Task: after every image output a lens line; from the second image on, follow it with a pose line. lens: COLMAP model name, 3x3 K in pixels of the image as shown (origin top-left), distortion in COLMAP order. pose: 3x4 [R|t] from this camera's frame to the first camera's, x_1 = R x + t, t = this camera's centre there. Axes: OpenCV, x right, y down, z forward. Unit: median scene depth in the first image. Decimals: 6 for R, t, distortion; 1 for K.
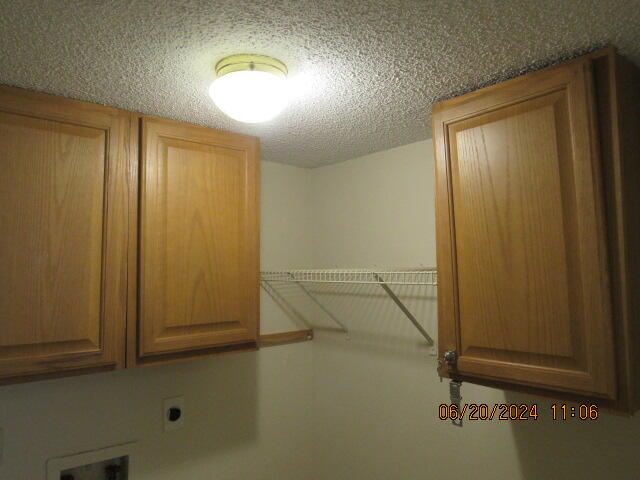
lens RADIAL K [[458.5, 0, 319.2], [0, 458.5, 239.8], [0, 0, 1]] dist [-0.025342, 0.005030]
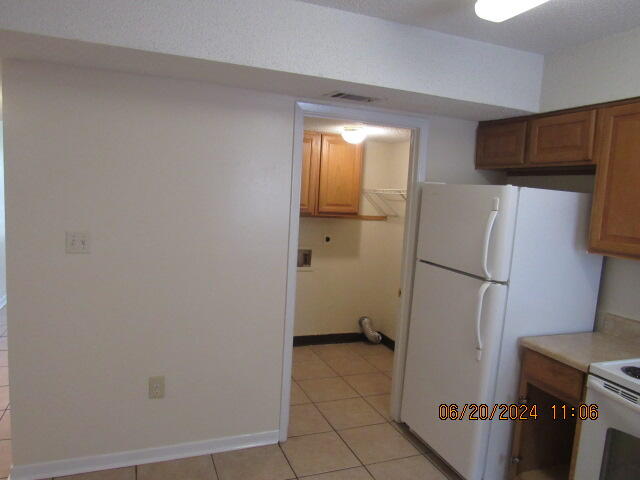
lens RADIAL K [[458.5, 0, 321.4], [0, 458.5, 237.4], [0, 0, 1]] dist [-0.025342, 0.005030]
pose [[0.947392, 0.086082, -0.308284, 0.533316], [-0.041798, 0.988182, 0.147478, -0.032926], [0.317336, -0.126834, 0.939793, -1.723962]]
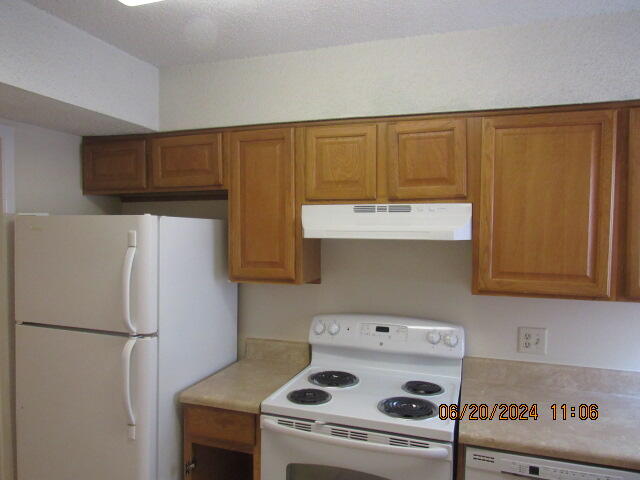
lens RADIAL K [[458.5, 0, 318.3], [0, 458.5, 239.2], [0, 0, 1]] dist [-0.025342, 0.005030]
pose [[0.854962, -0.010177, 0.518591, 0.315551], [-0.029317, 0.997261, 0.067902, -0.041248], [-0.517861, -0.073257, 0.852322, -1.183212]]
